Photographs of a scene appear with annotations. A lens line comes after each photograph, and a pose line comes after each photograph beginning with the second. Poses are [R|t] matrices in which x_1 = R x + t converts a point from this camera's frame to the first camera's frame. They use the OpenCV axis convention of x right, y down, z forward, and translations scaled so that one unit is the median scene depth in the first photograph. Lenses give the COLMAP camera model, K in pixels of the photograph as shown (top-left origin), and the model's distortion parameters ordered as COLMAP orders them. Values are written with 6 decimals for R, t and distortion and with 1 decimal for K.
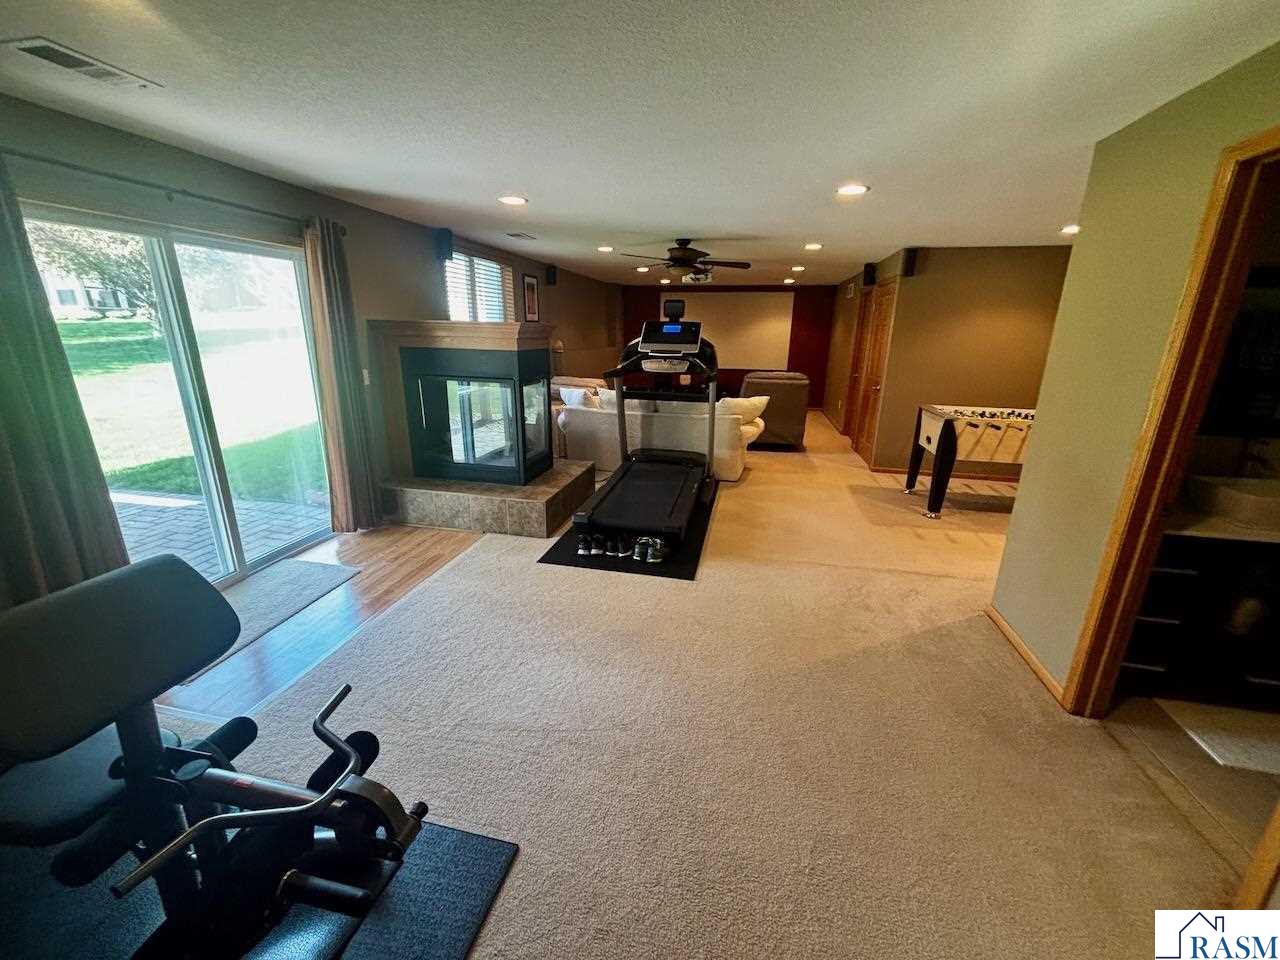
lens RADIAL K [[520.5, 0, 642.0], [0, 520.5, 483.3], [0, 0, 1]] dist [0.001160, 0.000277]
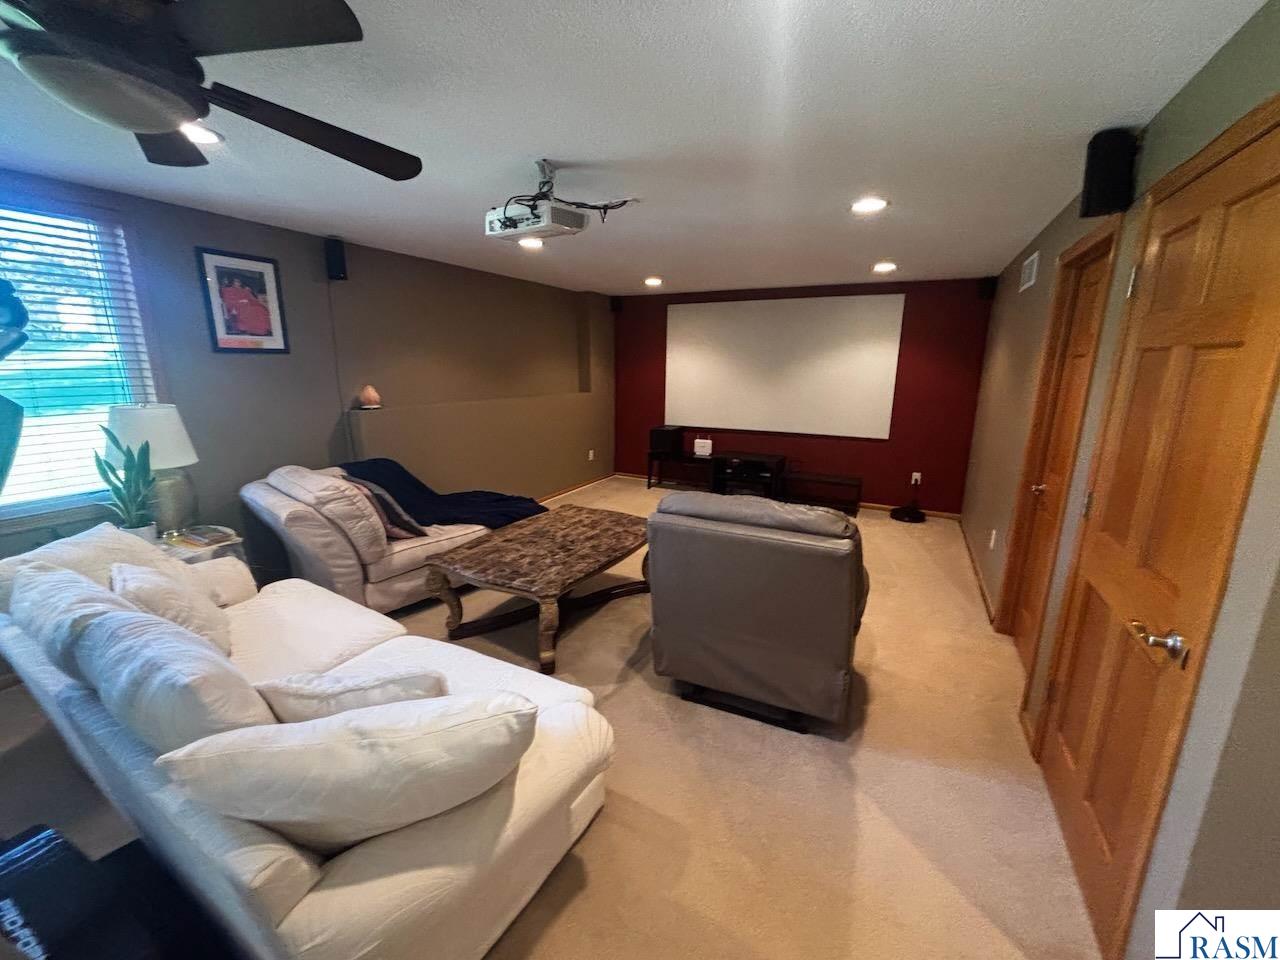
lens RADIAL K [[518.9, 0, 623.1], [0, 518.9, 491.4], [0, 0, 1]] dist [0.001139, 0.000146]
pose [[0.960019, 0.054573, -0.274565, 0.427818], [-0.070832, 0.996252, -0.049649, -0.304268], [0.270826, 0.067112, 0.960286, 1.062508]]
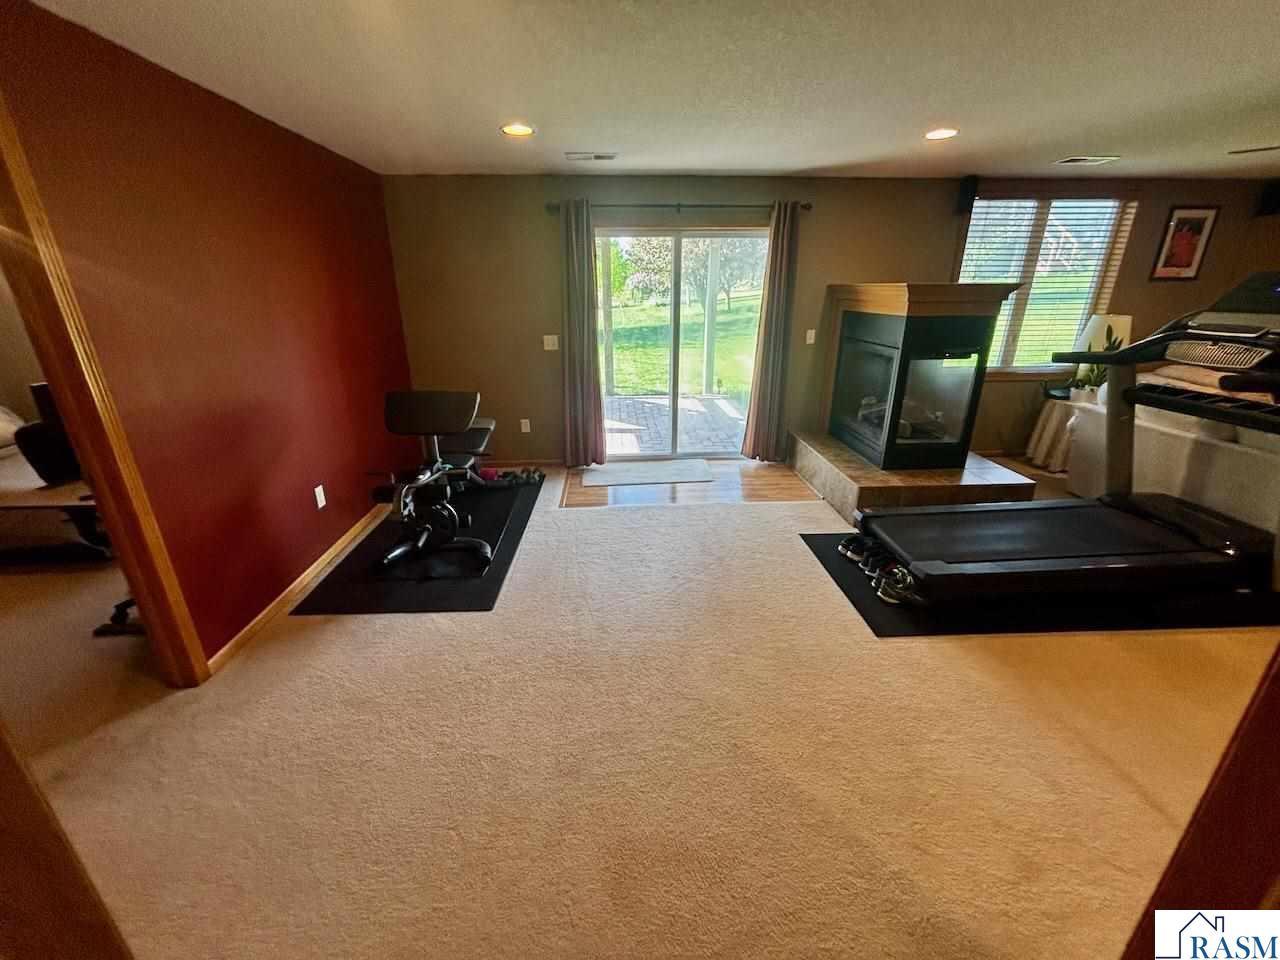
lens RADIAL K [[513.5, 0, 641.6], [0, 513.5, 479.0], [0, 0, 1]] dist [-0.001371, -0.000505]
pose [[0.255372, 0.313310, -0.914670, 0.488758], [-0.268414, 0.931825, 0.244246, -0.086226], [0.928837, 0.183136, 0.322059, 0.339409]]
